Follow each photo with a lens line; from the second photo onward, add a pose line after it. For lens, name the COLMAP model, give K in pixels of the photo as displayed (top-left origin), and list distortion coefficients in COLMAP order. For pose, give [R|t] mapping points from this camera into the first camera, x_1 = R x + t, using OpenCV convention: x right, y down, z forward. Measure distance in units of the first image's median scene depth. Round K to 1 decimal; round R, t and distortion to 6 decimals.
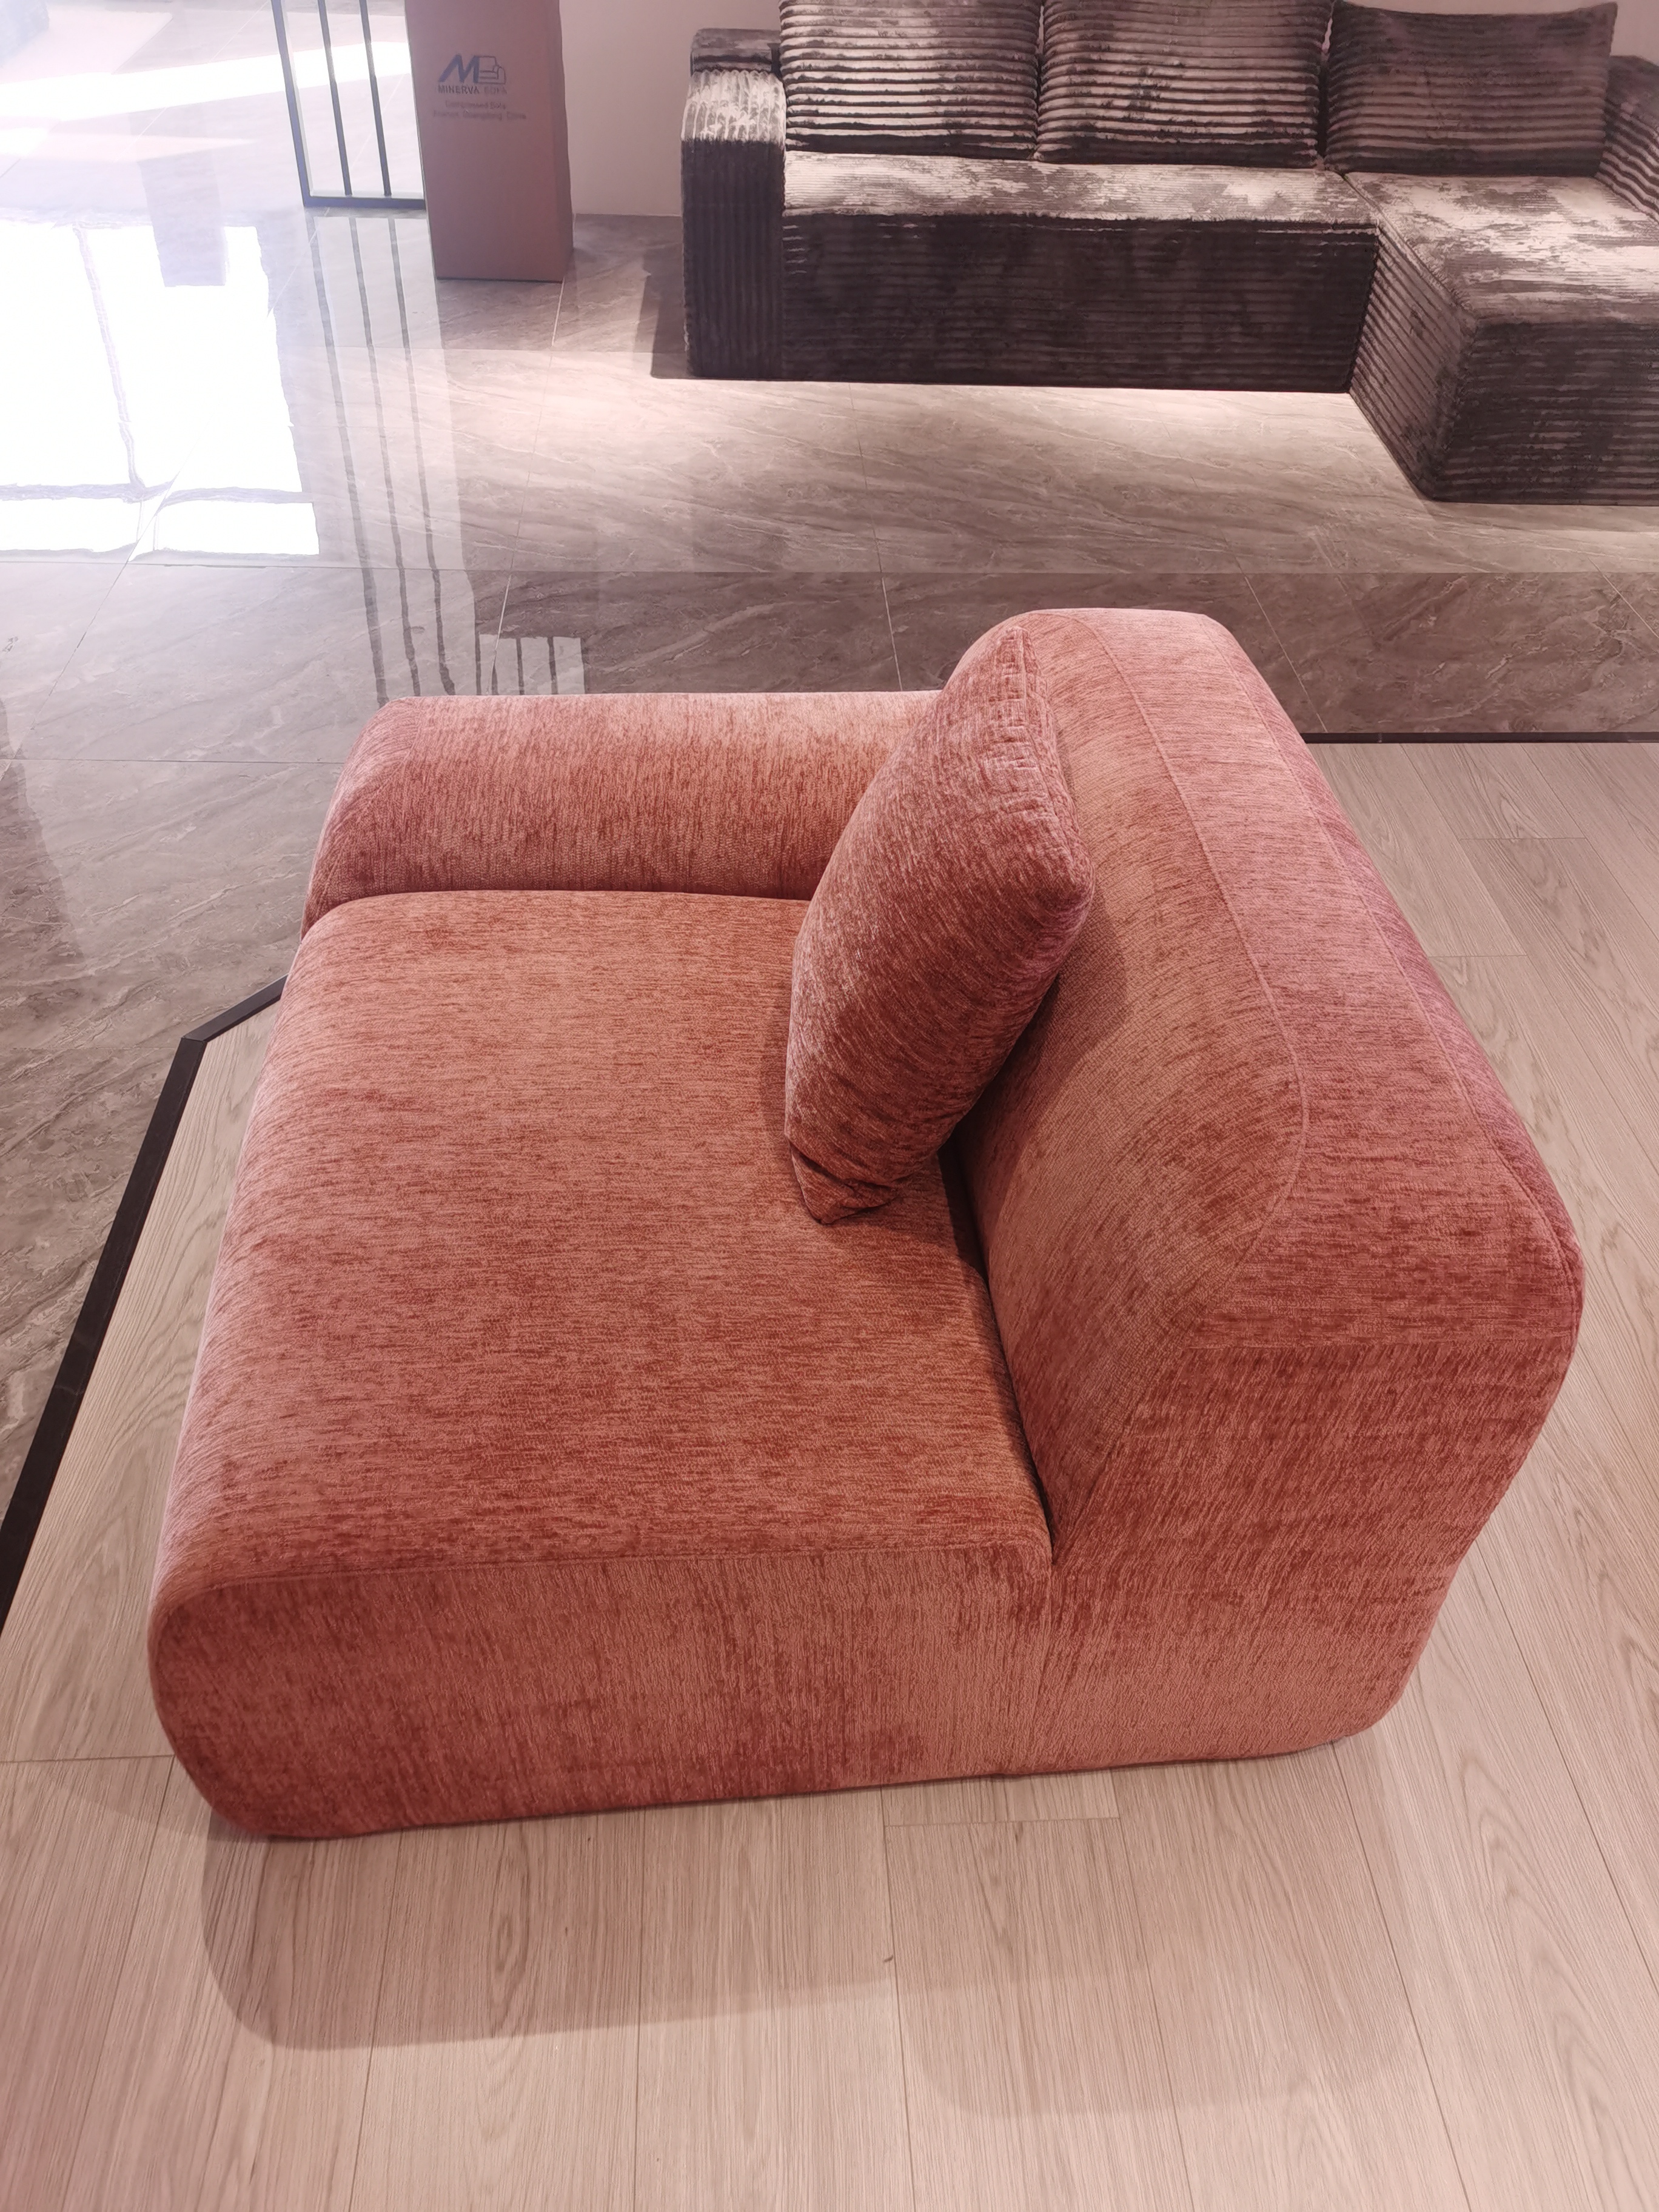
lens RADIAL K [[1740.3, 0, 828.8], [0, 1740.3, 1101.4], [0, 0, 1]] dist [-0.011966, 0.021123]
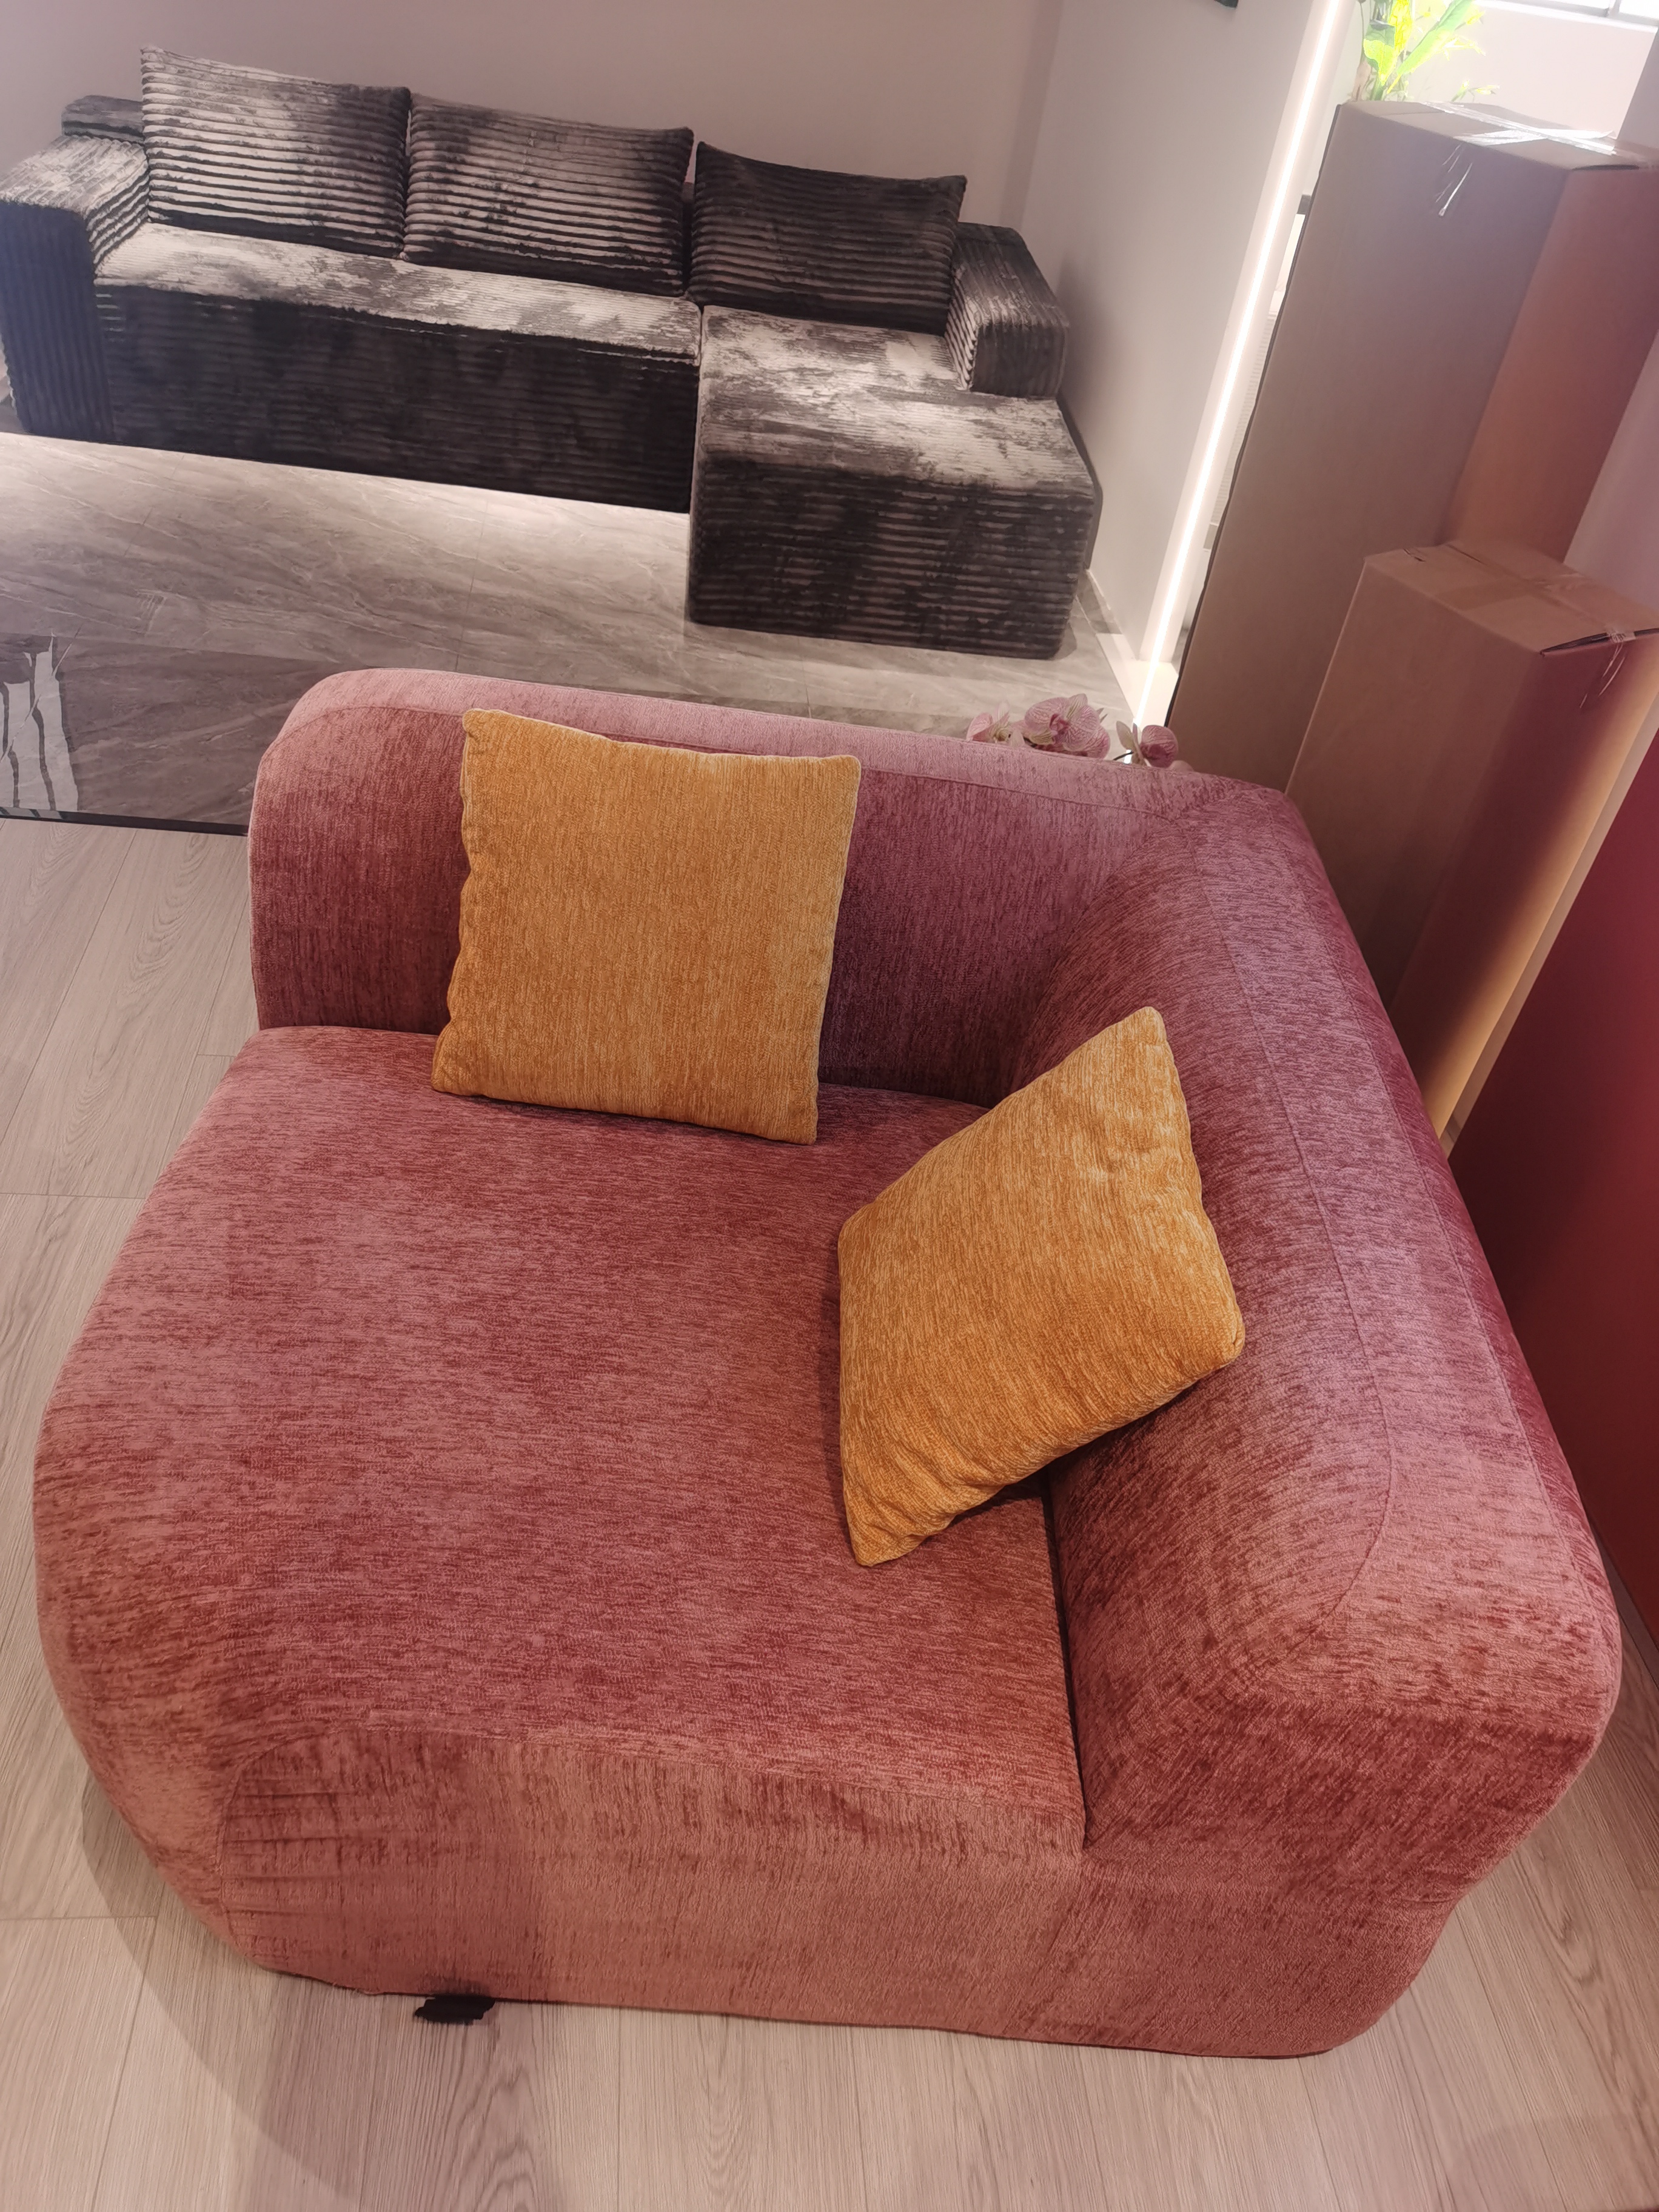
lens RADIAL K [[1740.3, 0, 829.9], [0, 1740.3, 1111.0], [0, 0, 1]] dist [-0.011966, 0.021123]
pose [[0.994325, 0.075453, 0.074992, 0.340506], [-0.072494, 0.996508, -0.041430, -0.017782], [-0.077856, 0.035758, 0.996323, -0.022752]]
